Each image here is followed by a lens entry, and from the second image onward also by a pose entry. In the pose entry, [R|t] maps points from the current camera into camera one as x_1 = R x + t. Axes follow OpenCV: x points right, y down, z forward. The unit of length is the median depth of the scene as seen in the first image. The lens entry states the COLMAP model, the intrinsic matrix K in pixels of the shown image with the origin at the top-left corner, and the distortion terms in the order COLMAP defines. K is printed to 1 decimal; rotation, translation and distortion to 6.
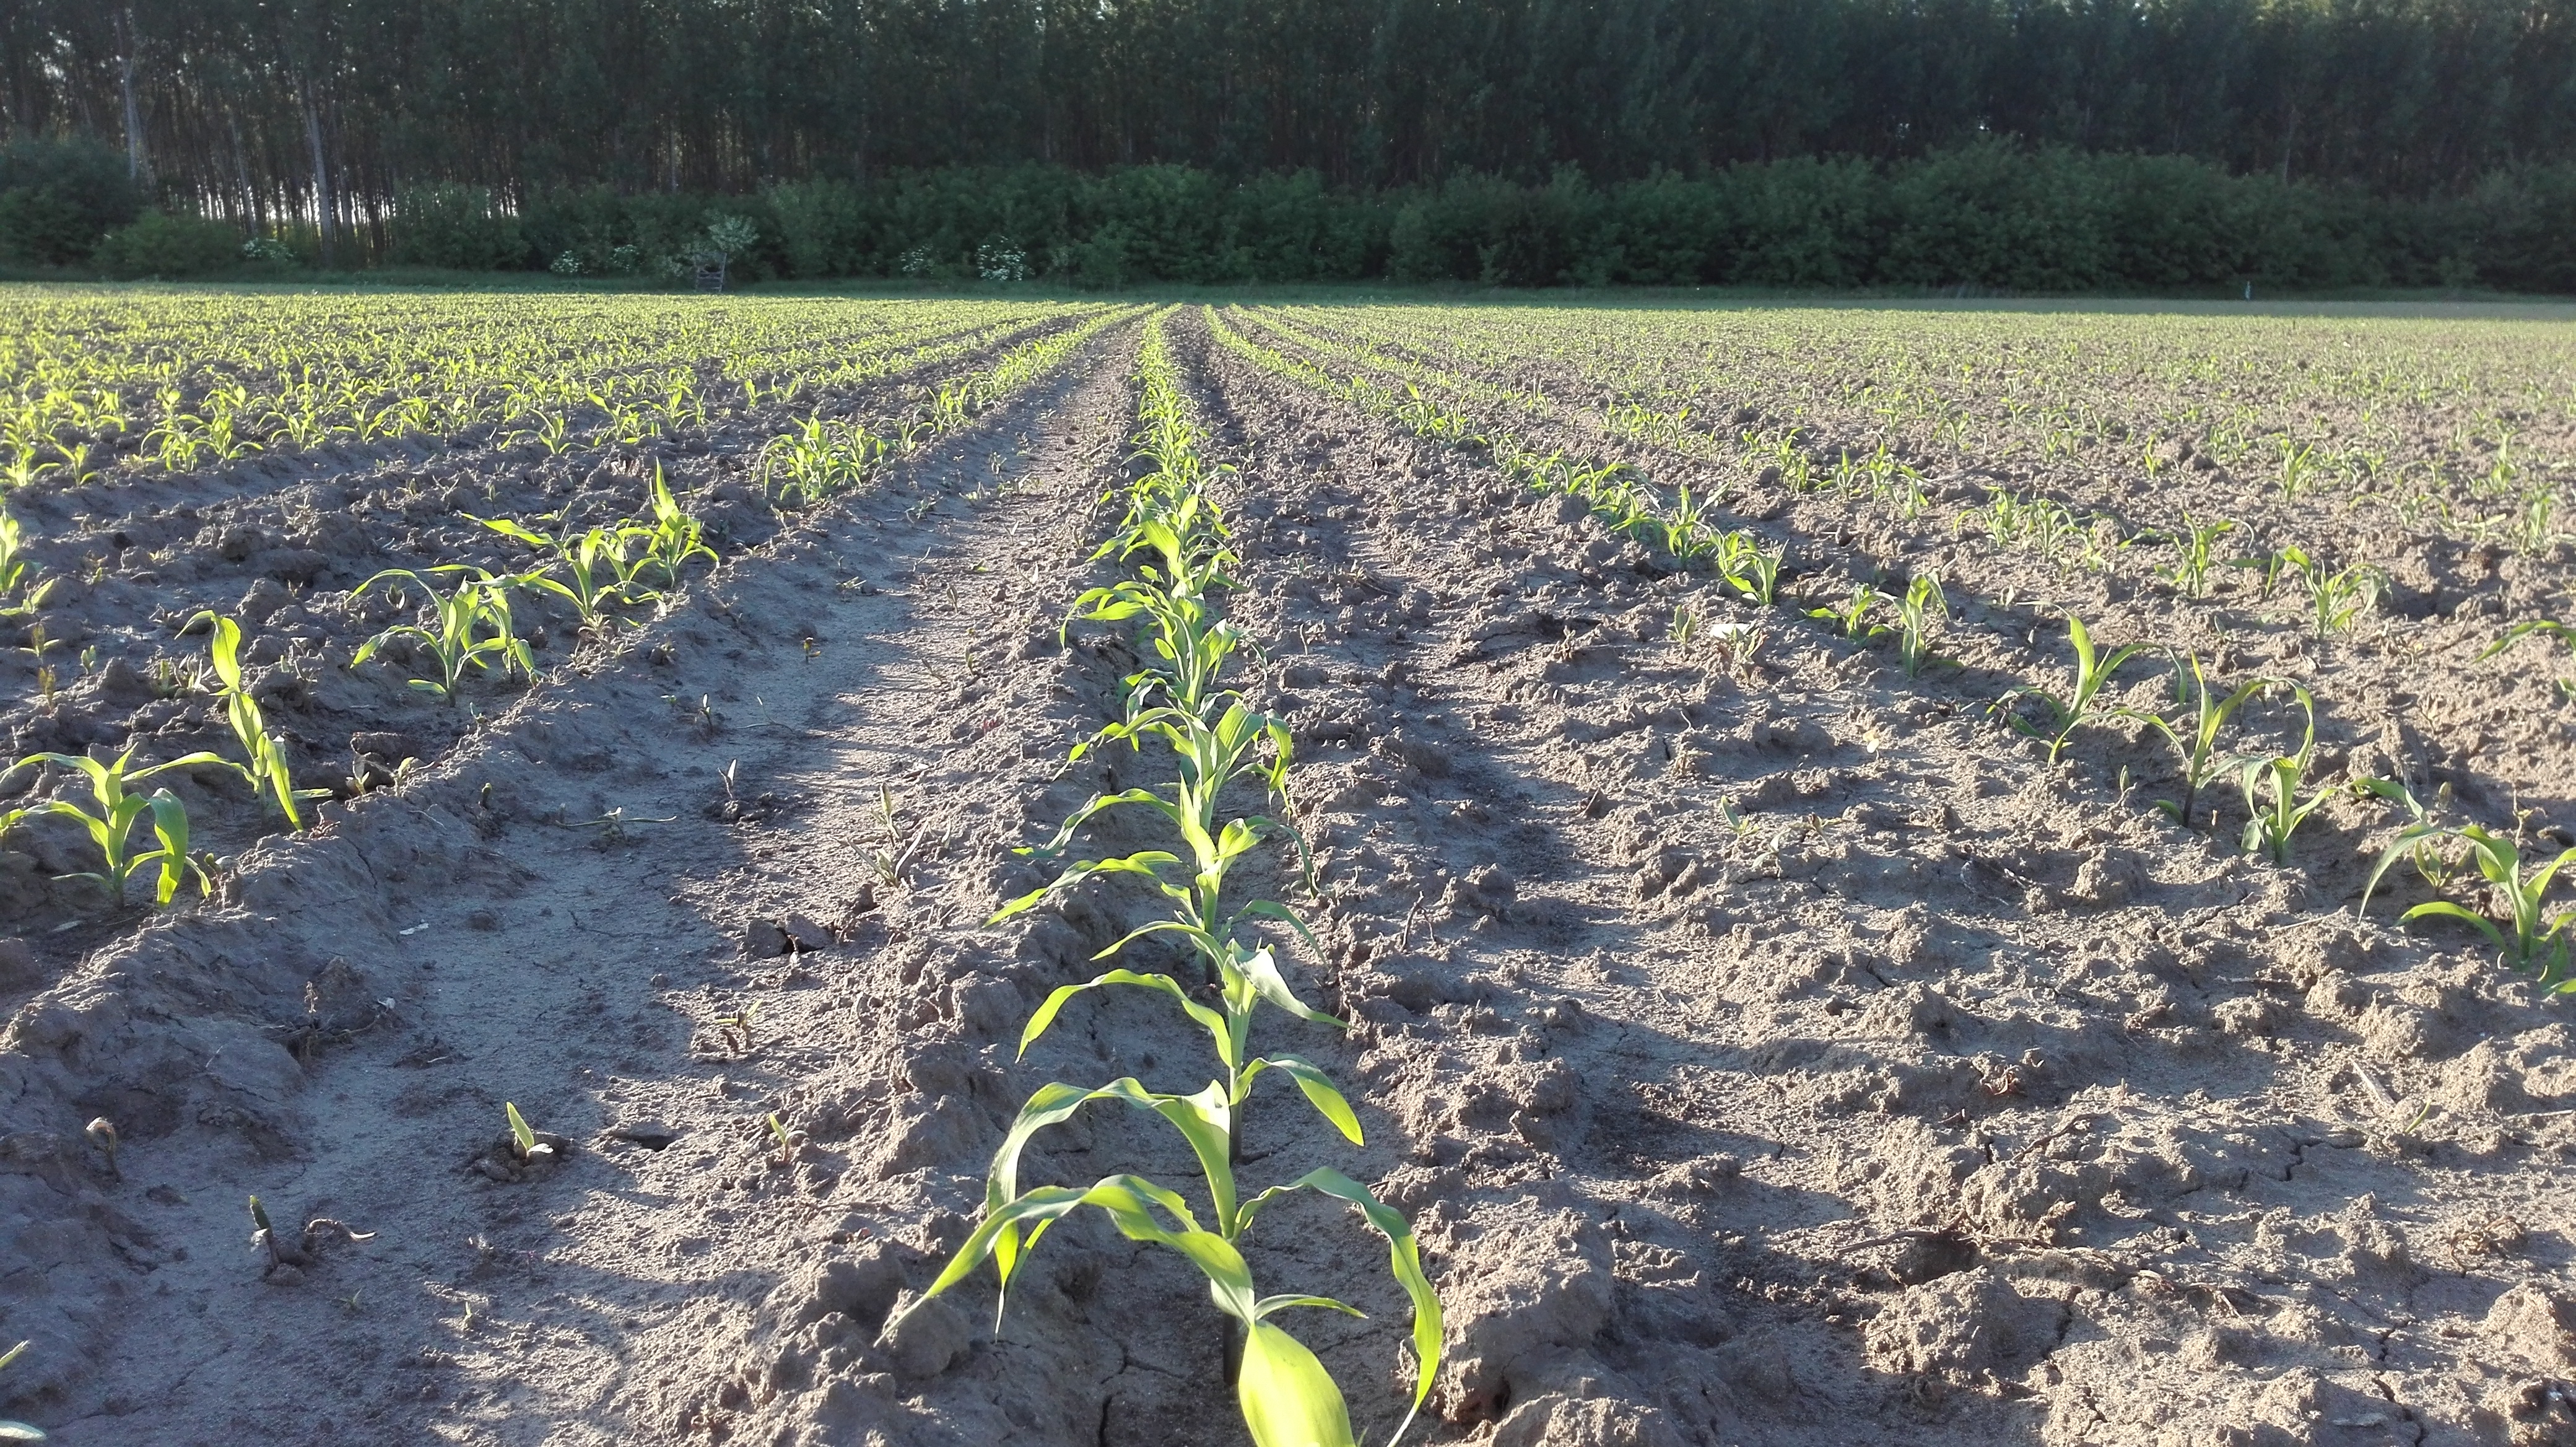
lens RADIAL K [[2099.0, 0, 1286.5], [0, 2099.0, 756.8], [0, 0, 1]] dist [0.116146, -0.245784]
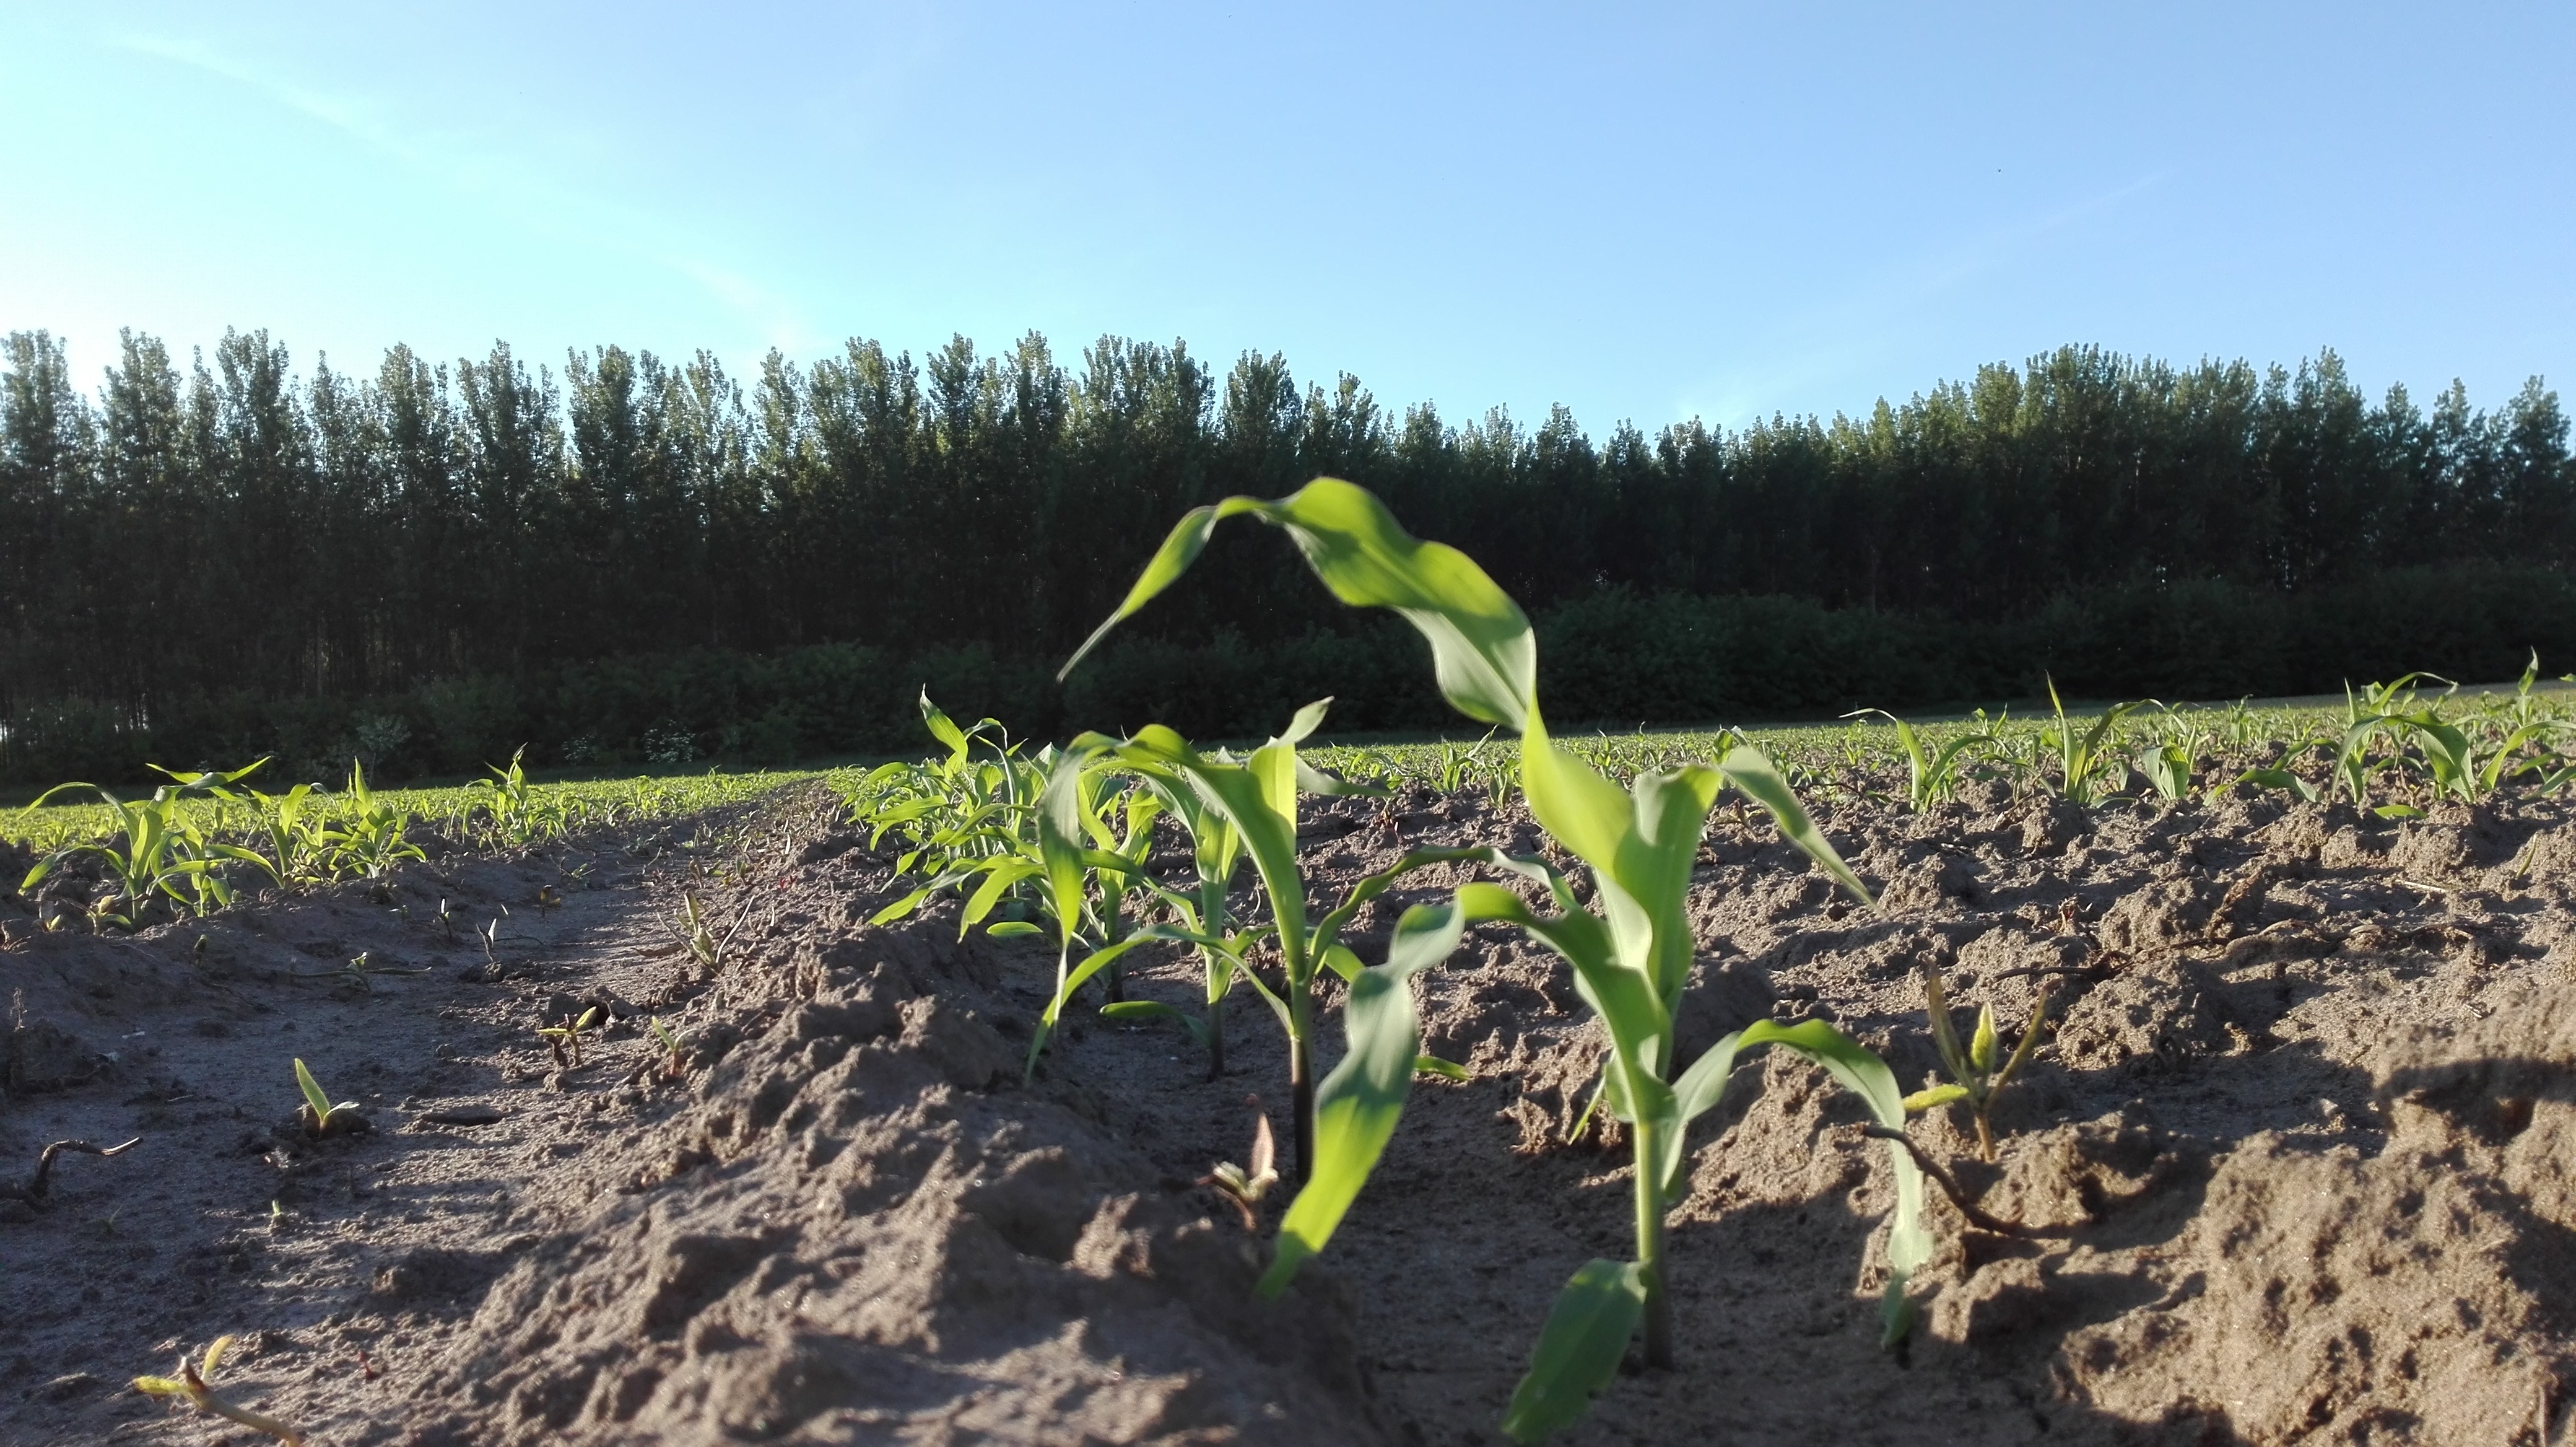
lens RADIAL K [[2099.0, 0, 1286.5], [0, 2099.0, 756.8], [0, 0, 1]] dist [0.116146, -0.245784]
pose [[0.986763, -0.054747, 0.152649, -0.110004], [0.086121, 0.974500, -0.207202, 0.228182], [-0.137413, 0.217605, 0.966315, 0.153547]]
